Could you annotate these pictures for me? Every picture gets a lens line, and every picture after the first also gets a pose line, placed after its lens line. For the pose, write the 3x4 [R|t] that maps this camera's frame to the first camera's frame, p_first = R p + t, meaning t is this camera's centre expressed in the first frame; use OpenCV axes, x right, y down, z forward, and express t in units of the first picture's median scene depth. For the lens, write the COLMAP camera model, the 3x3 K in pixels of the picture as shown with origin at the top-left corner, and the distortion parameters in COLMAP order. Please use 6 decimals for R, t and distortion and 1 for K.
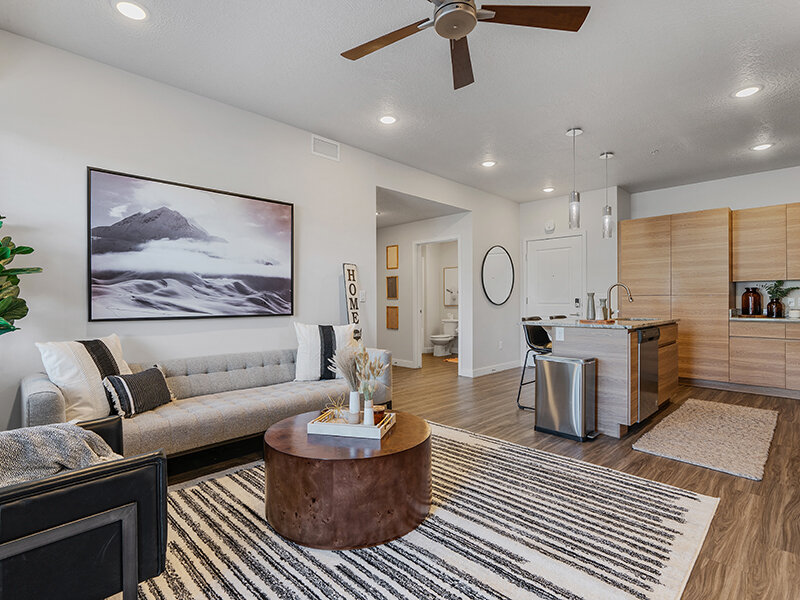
lens RADIAL K [[412.0, 0, 389.3], [0, 412.0, 299.9], [0, 0, 1]] dist [-0.017674, 0.000003]
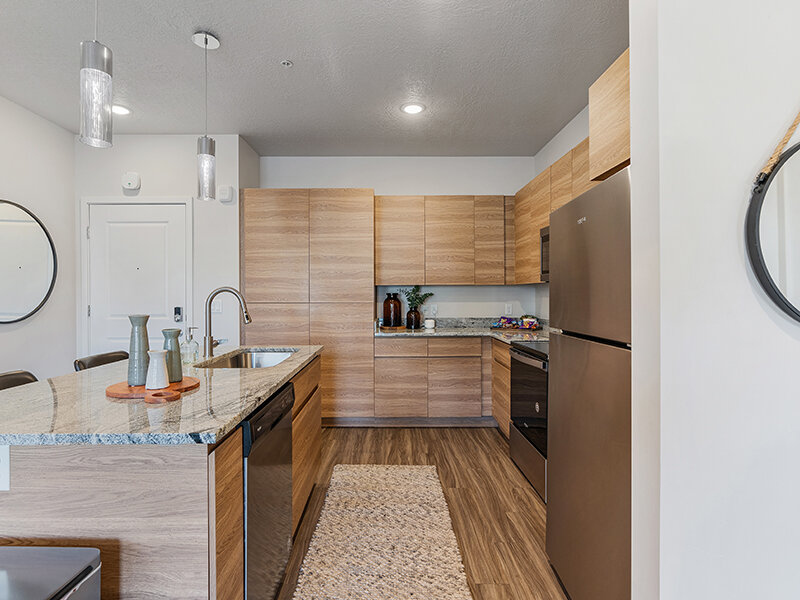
lens RADIAL K [[412.0, 0, 389.3], [0, 412.0, 299.9], [0, 0, 1]] dist [-0.017674, 0.000003]
pose [[0.694625, -0.010835, 0.719290, 0.286861], [-0.002335, 0.999847, 0.017316, -0.030891], [-0.719368, -0.013708, 0.694494, 0.425920]]
